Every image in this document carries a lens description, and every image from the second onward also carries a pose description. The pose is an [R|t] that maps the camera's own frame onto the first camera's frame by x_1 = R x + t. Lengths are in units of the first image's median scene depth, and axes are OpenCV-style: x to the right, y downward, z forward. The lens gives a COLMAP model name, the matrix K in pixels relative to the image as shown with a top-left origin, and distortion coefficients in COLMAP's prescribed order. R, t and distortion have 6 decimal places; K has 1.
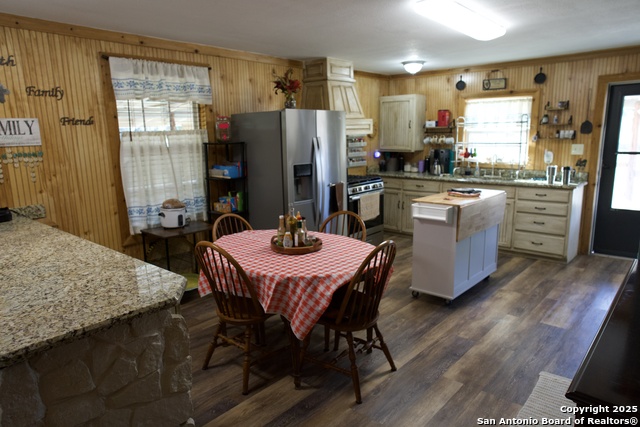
lens RADIAL K [[424.4, 0, 320.2], [0, 424.4, 216.1], [0, 0, 1]] dist [-0.034517, 0.030893]
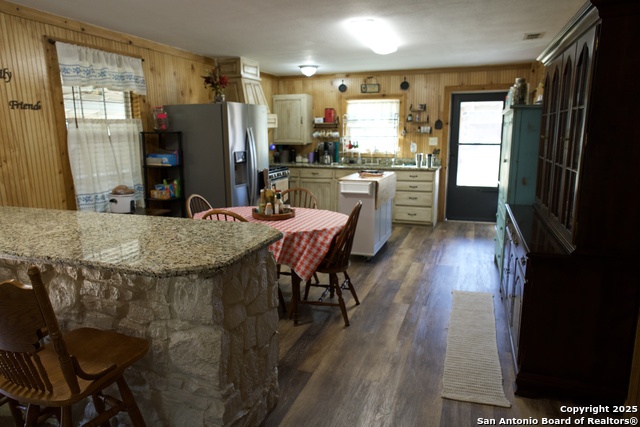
lens RADIAL K [[424.4, 0, 319.9], [0, 424.4, 215.7], [0, 0, 1]] dist [-0.034517, 0.030893]
pose [[0.929134, -0.059325, 0.364952, -0.250582], [0.060155, 0.998148, 0.009105, 0.046764], [-0.364816, 0.013494, 0.930982, -0.112318]]
